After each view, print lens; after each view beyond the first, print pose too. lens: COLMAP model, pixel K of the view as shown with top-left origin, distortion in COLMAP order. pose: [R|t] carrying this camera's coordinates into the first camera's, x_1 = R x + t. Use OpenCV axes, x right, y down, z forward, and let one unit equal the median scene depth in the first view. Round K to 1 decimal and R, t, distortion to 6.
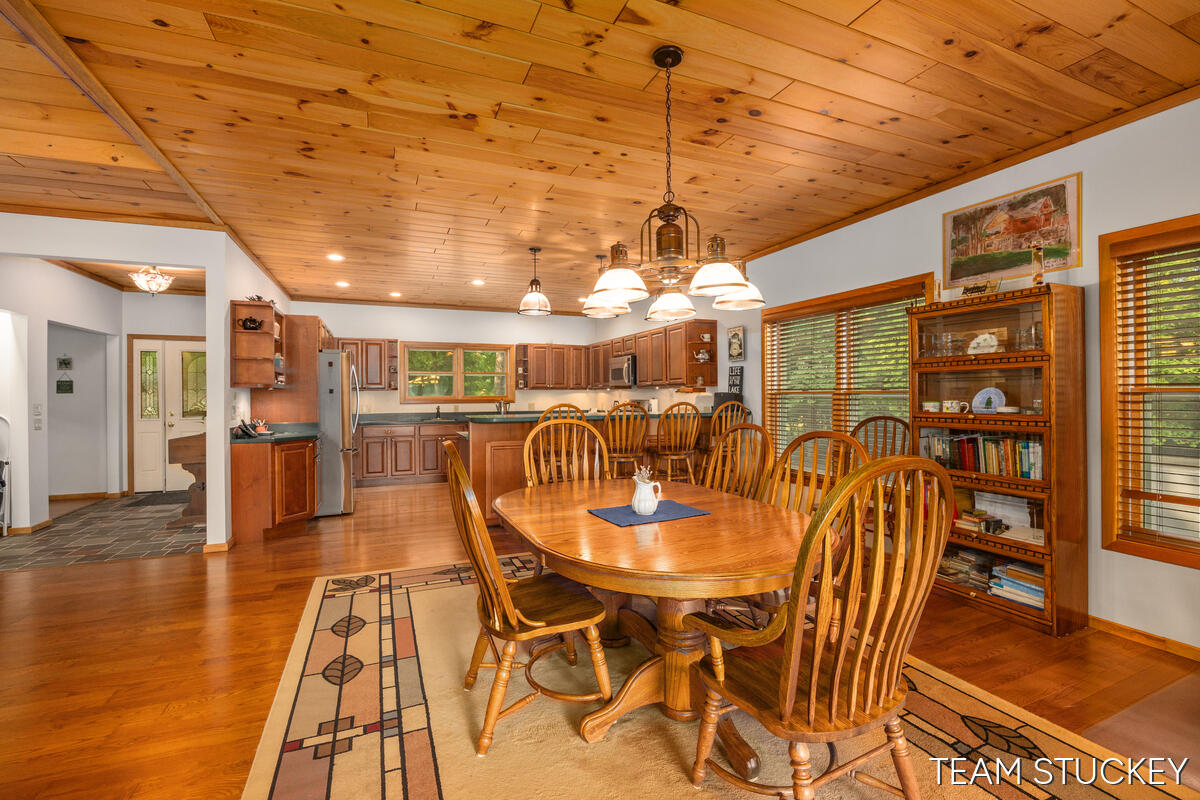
lens RADIAL K [[505.5, 0, 600.0], [0, 505.5, 400.0], [0, 0, 1]] dist [-0.032070, -0.000049]
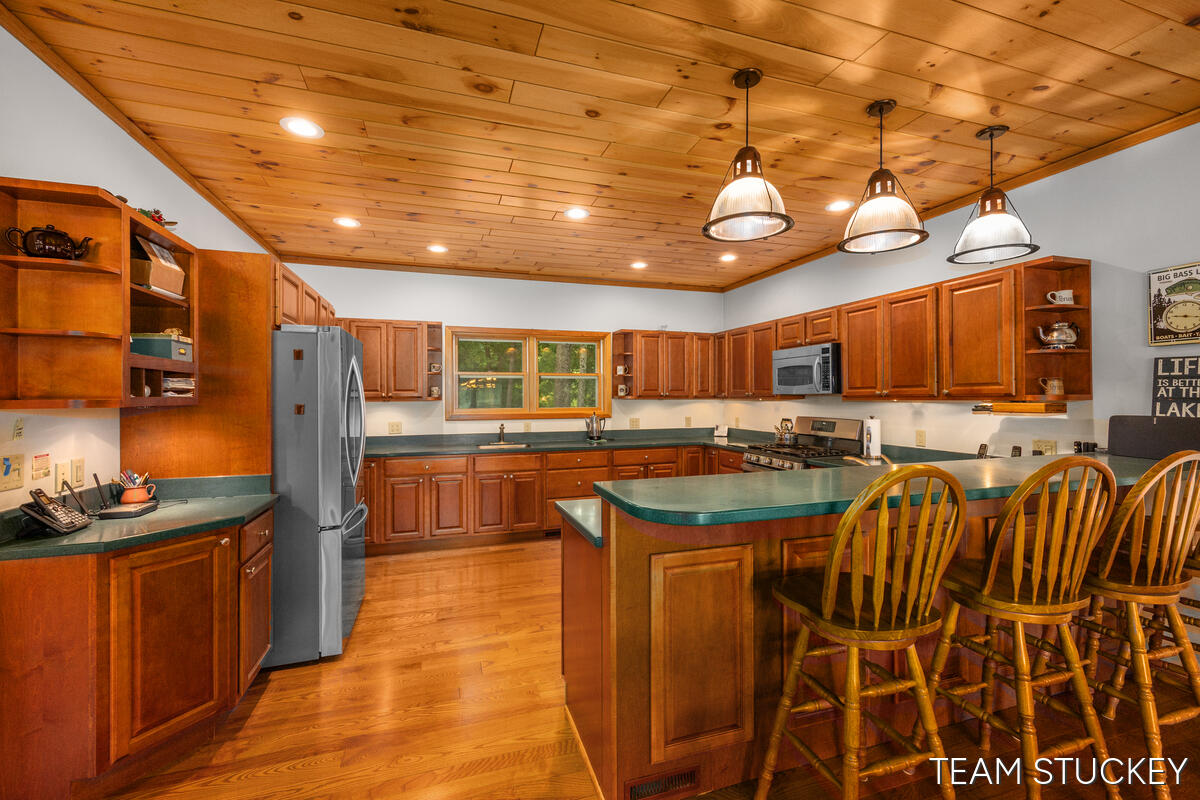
lens RADIAL K [[498.0, 0, 600.0], [0, 498.0, 400.0], [0, 0, 1]] dist [0.001009, 0.000026]
pose [[0.995630, 0.003181, -0.093333, -0.131484], [-0.003557, 0.999986, -0.003859, -0.017418], [0.093320, 0.004174, 0.995627, 0.359610]]
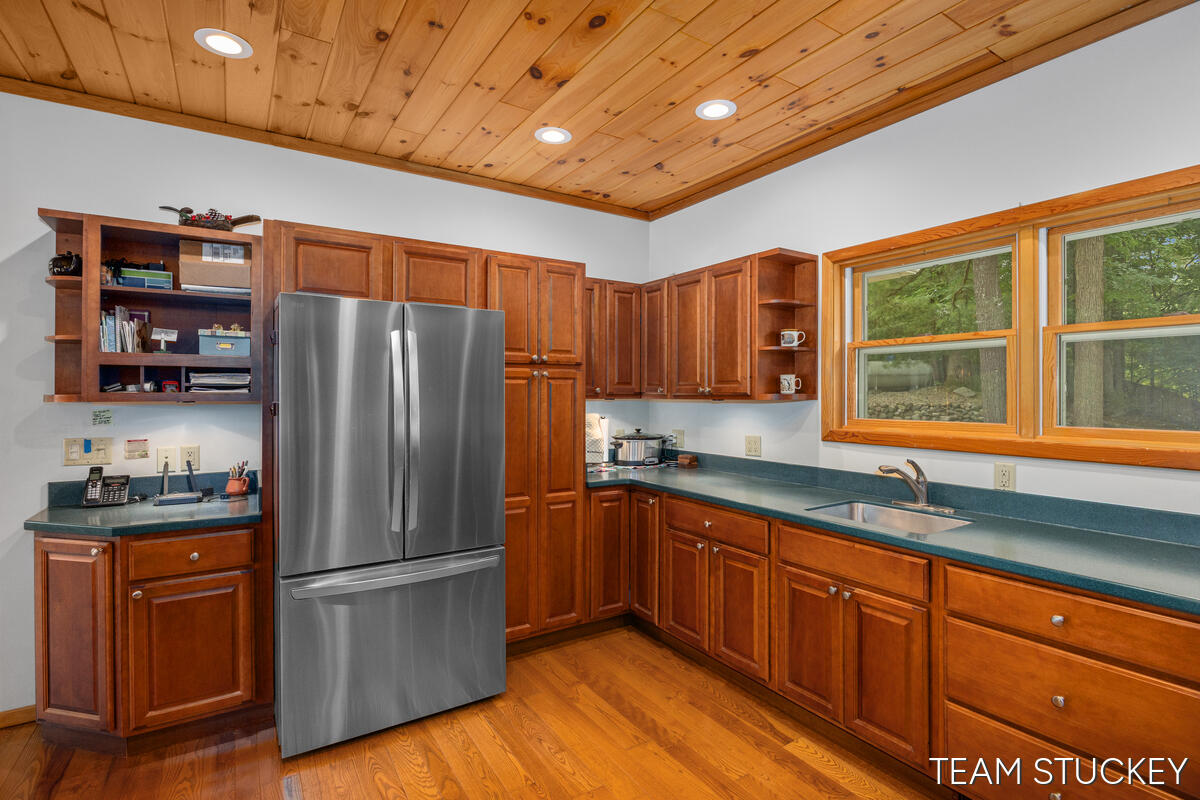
lens RADIAL K [[579.6, 0, 601.5], [0, 579.6, 394.3], [0, 0, 1]] dist [-0.001854, -0.000379]
pose [[0.164571, 0.004737, -0.986354, -0.041866], [-0.012001, 0.999924, 0.002800, -0.022054], [0.986292, 0.011377, 0.164615, 0.774372]]
